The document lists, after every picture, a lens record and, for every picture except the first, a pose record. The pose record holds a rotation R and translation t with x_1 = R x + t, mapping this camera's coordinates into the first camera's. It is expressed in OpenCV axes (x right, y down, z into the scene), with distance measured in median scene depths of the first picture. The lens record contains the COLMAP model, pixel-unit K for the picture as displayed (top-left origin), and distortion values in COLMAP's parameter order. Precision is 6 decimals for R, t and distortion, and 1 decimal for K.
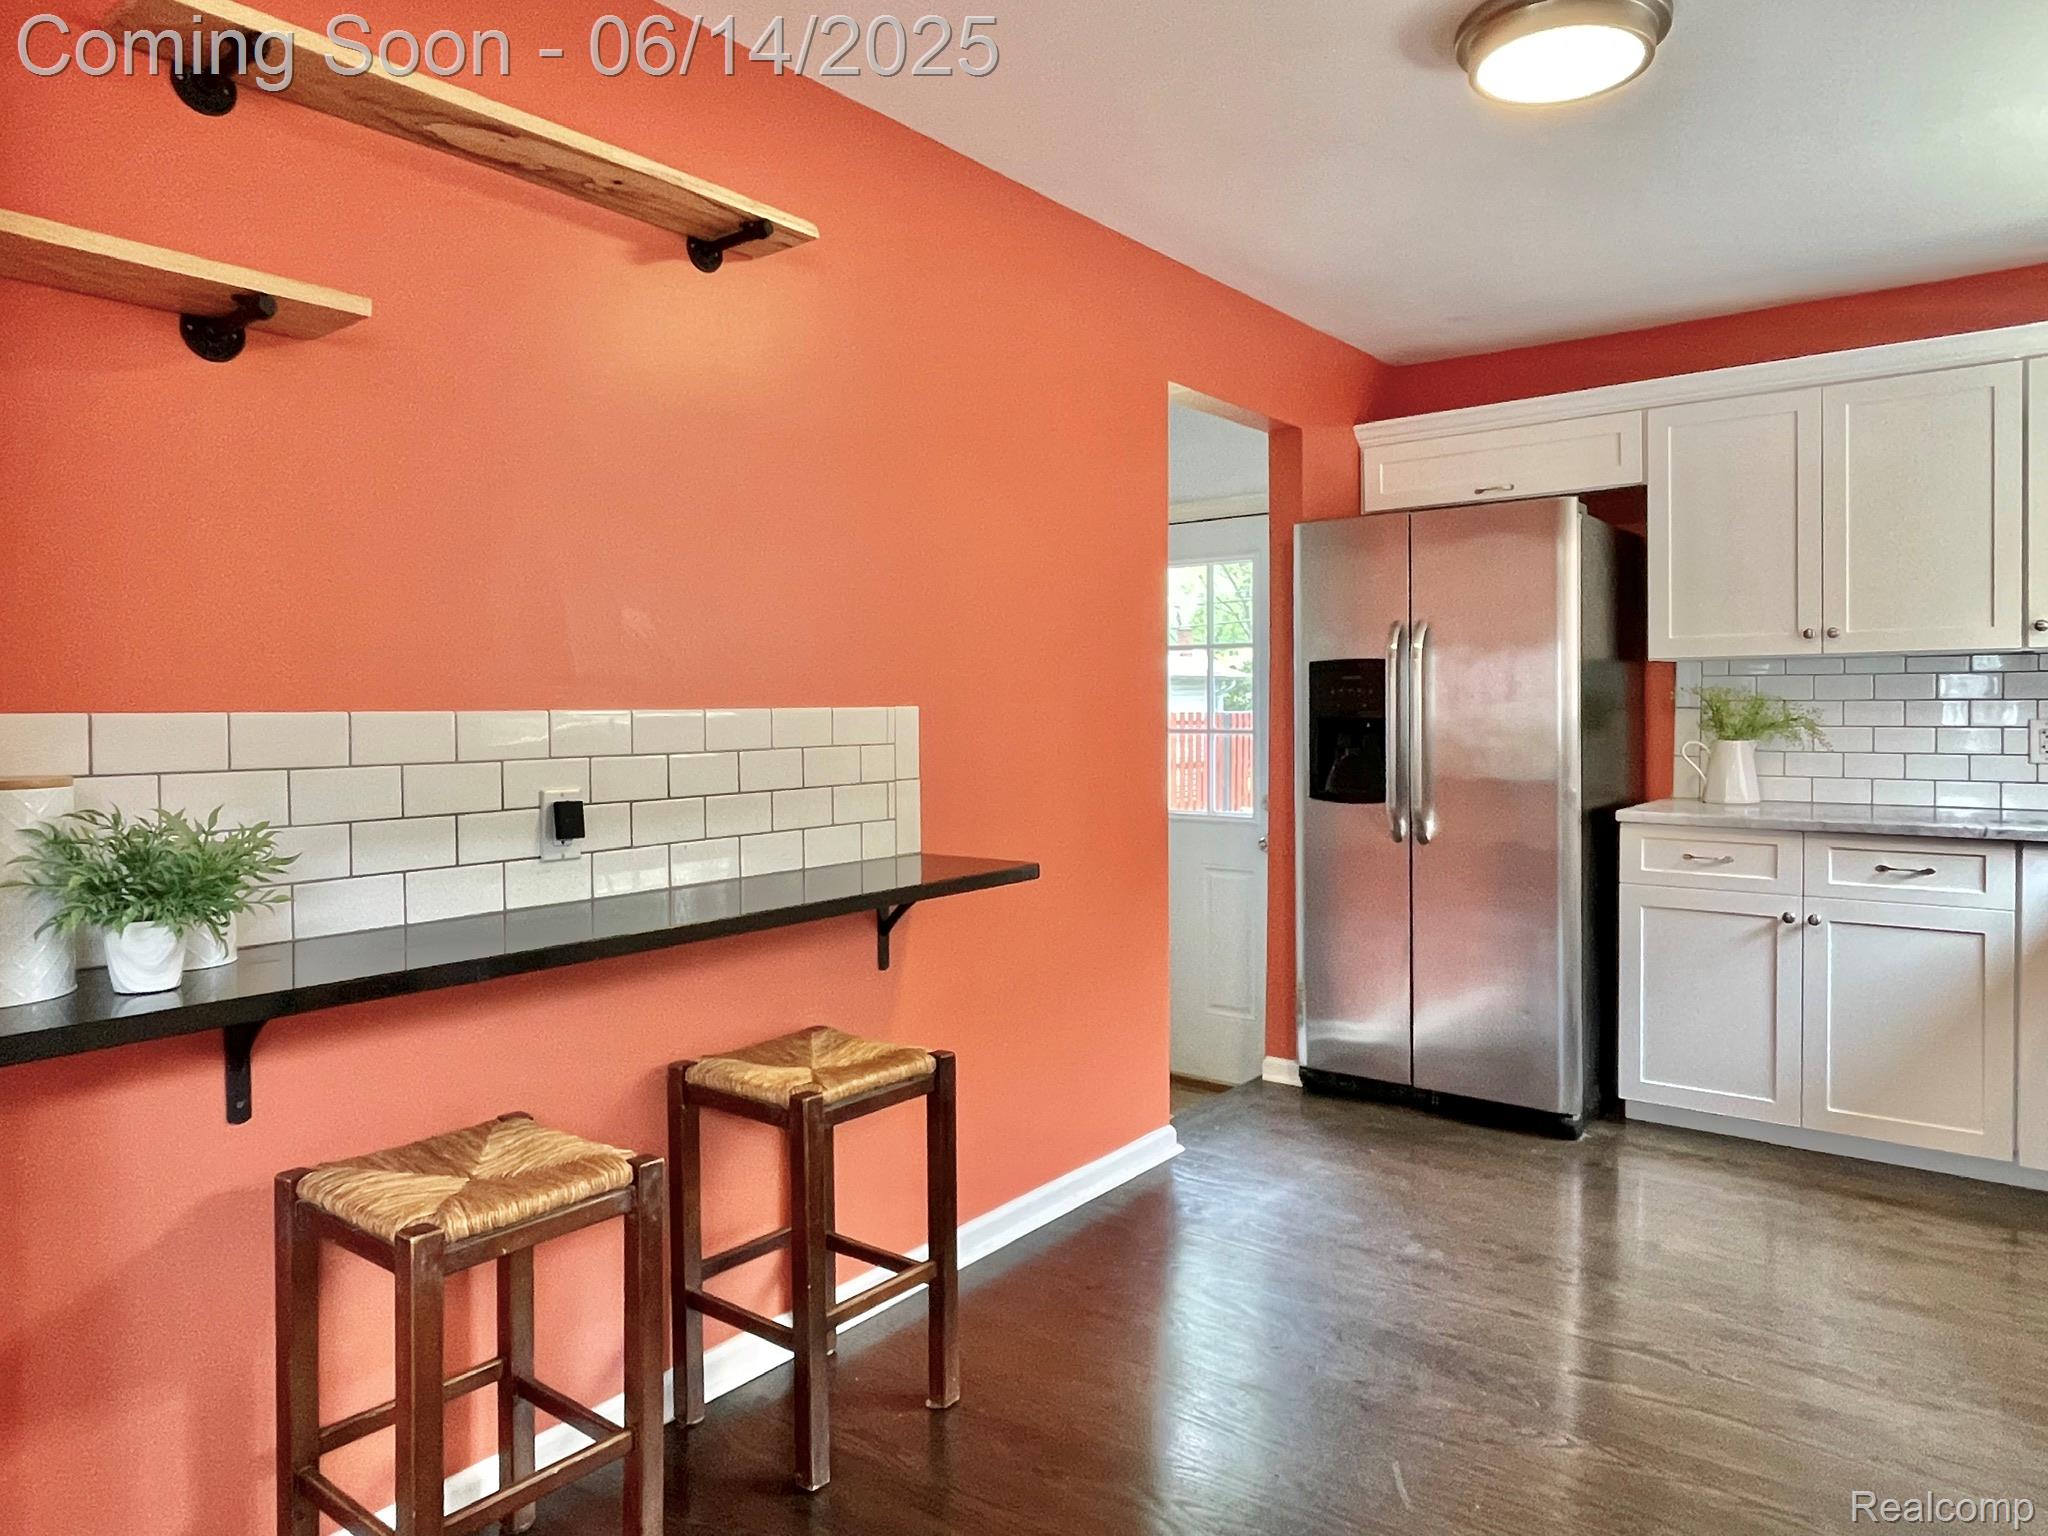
lens RADIAL K [[1318.0, 0, 1020.3], [0, 1318.0, 726.1], [0, 0, 1]] dist [-0.000389, -0.001693]
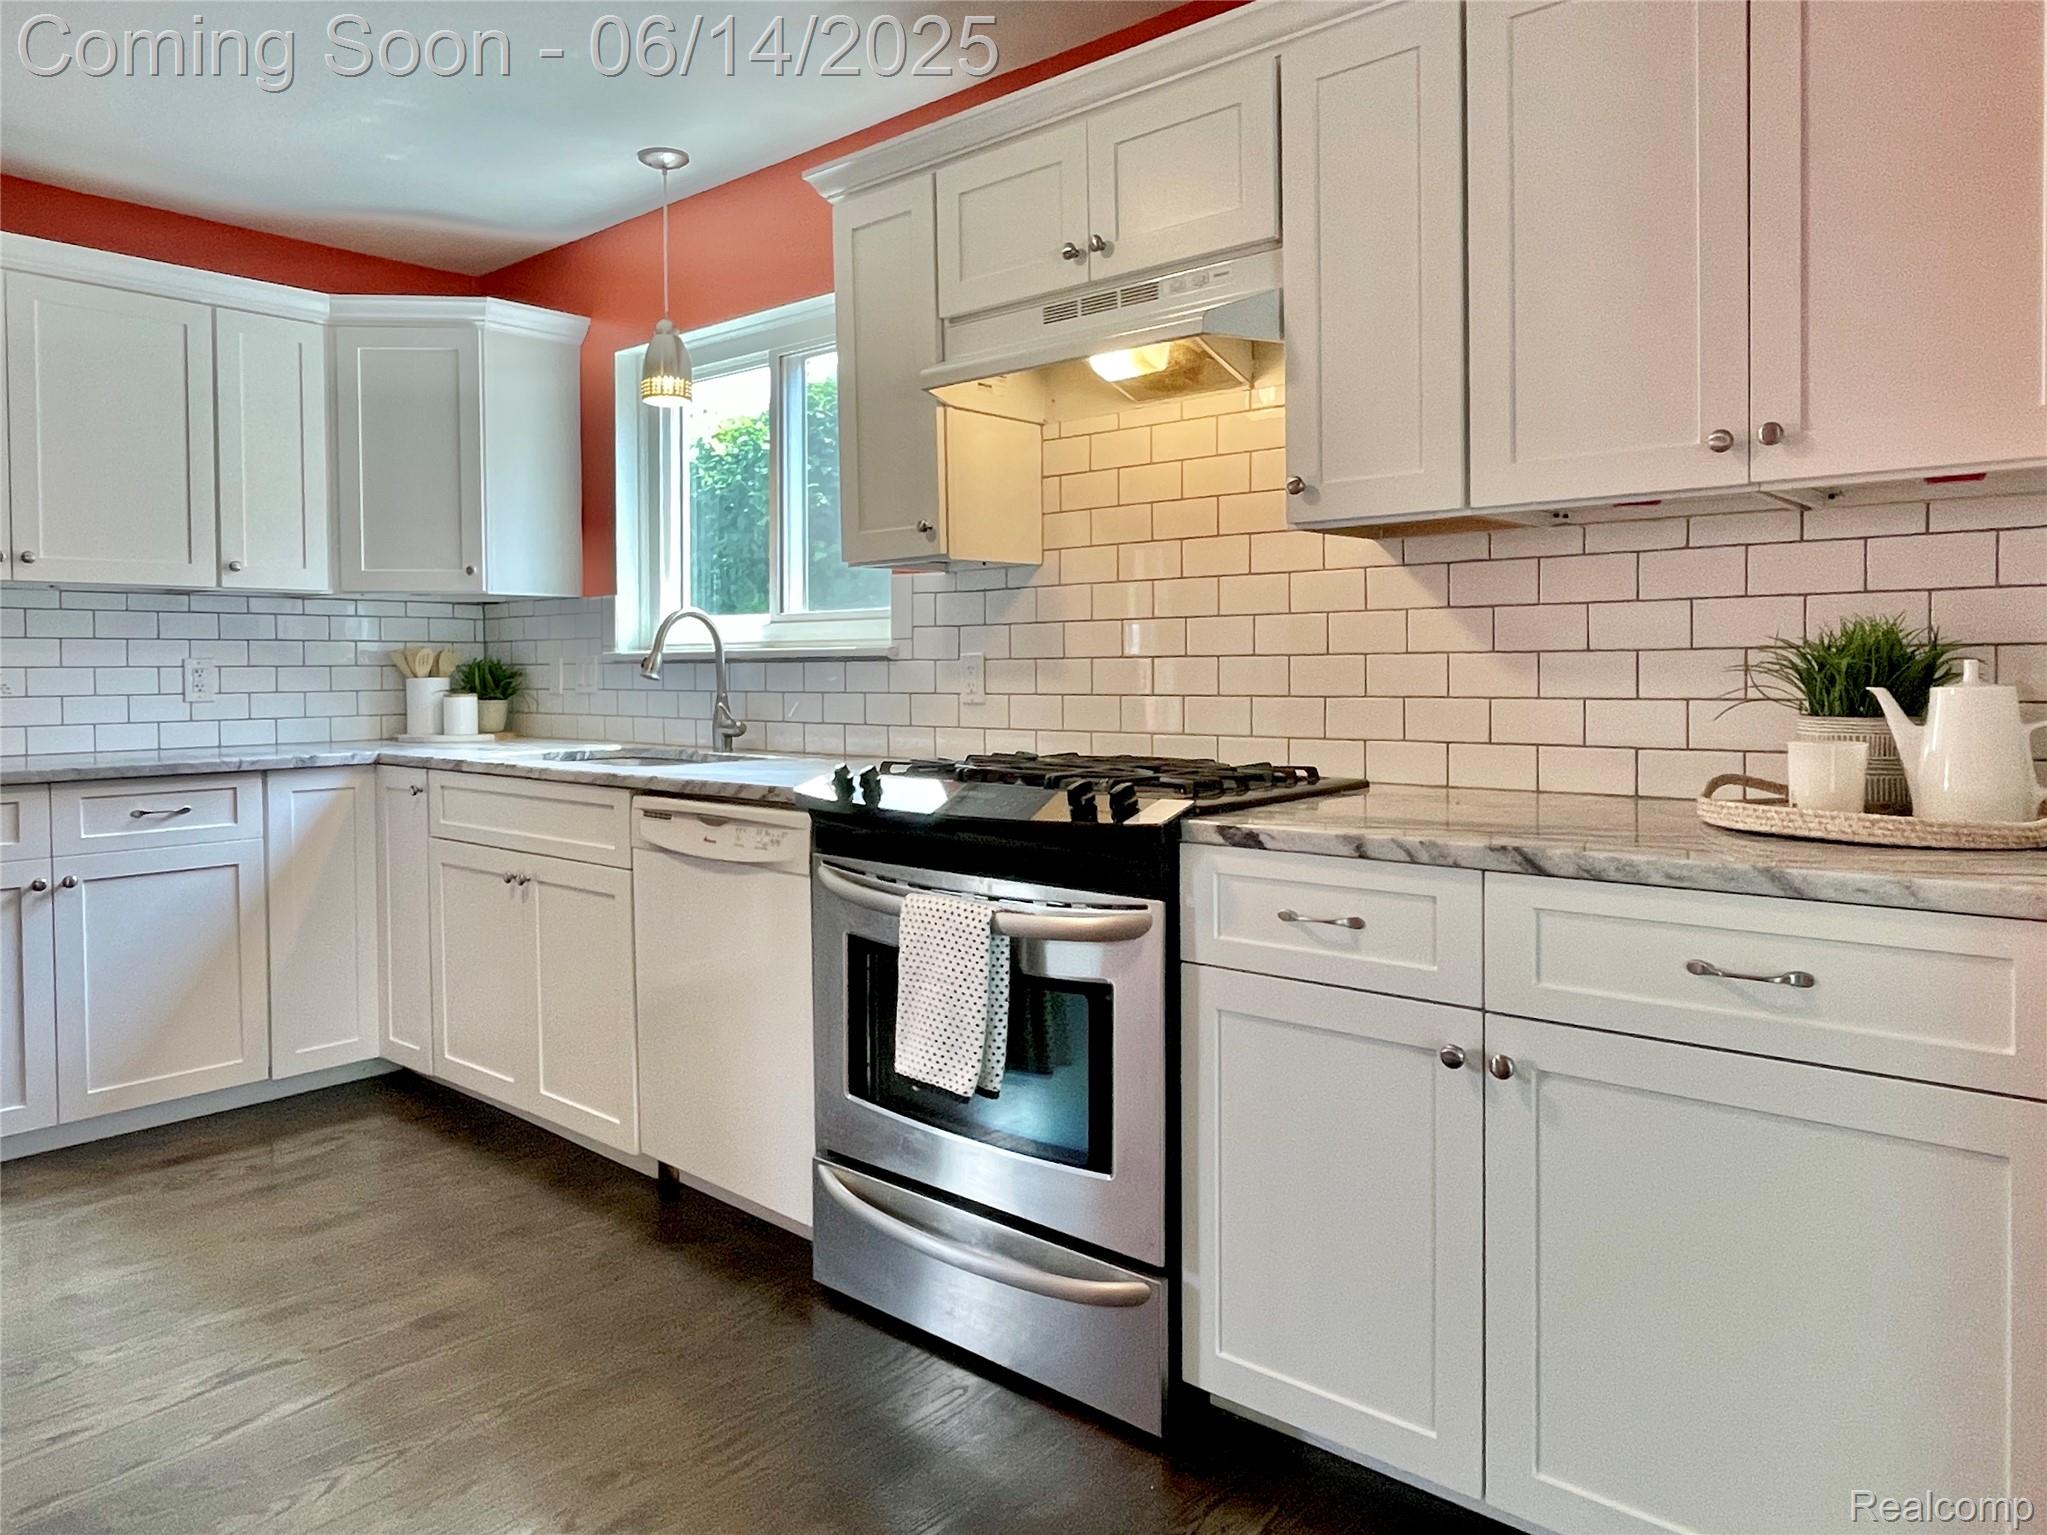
lens RADIAL K [[1359.3, 0, 1019.0], [0, 1359.3, 695.8], [0, 0, 1]] dist [0.001968, -0.002412]
pose [[0.052582, -0.013987, 0.998519, -0.247343], [0.022585, 0.999663, 0.012814, 0.024278], [-0.998361, 0.021878, 0.052880, 0.295940]]
